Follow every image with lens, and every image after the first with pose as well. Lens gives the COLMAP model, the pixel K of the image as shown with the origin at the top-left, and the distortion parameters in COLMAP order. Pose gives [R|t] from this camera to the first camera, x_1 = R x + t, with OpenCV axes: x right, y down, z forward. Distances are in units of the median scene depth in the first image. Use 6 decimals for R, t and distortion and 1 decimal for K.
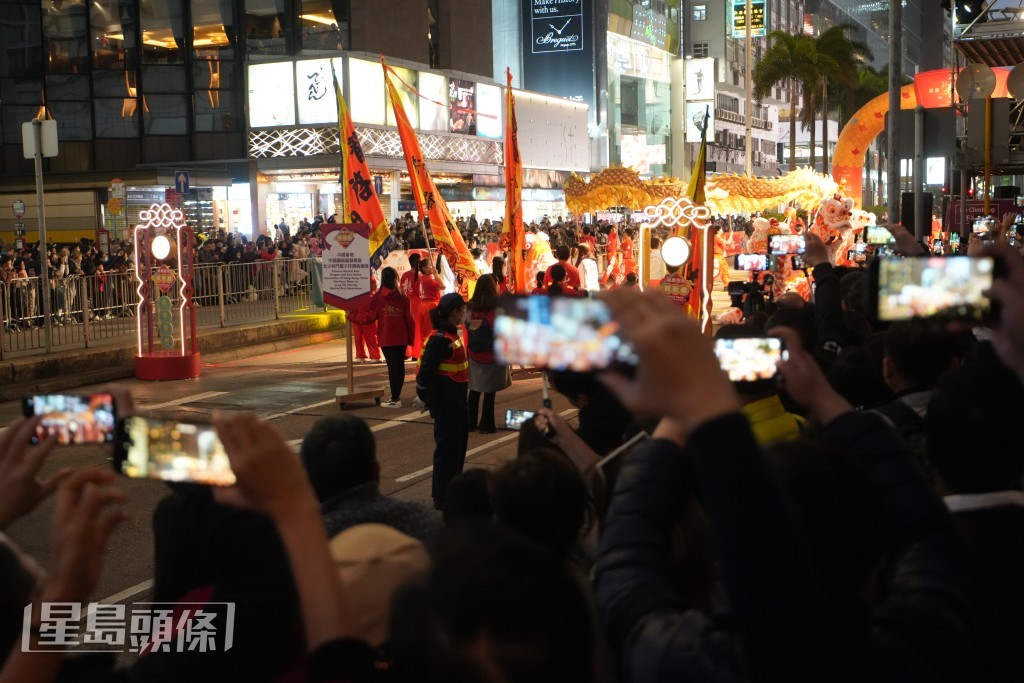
lens RADIAL K [[1230.5, 0, 537.1], [0, 1230.5, 326.6], [0, 0, 1]] dist [-0.006285, 0.024764]
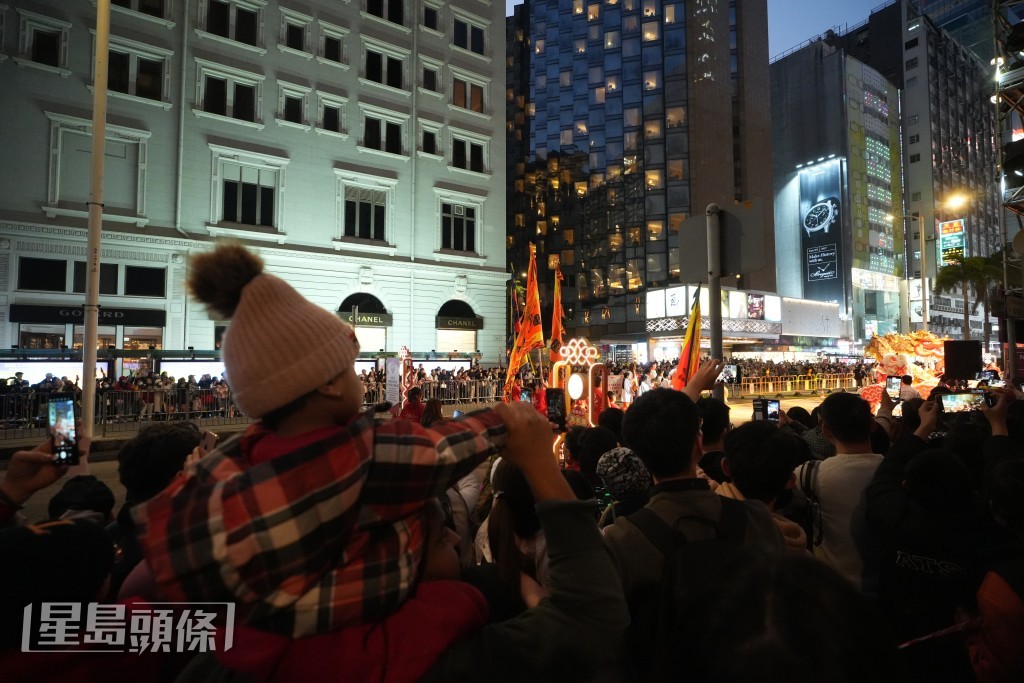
lens RADIAL K [[478.0, 0, 512.0], [0, 478.0, 341.5], [0, 0, 1]] dist [0.000234, 0.000675]
pose [[0.826791, -0.002137, -0.562506, 0.055075], [-0.066406, 0.992629, -0.101377, -0.009525], [0.558576, 0.121171, 0.820555, 0.106443]]
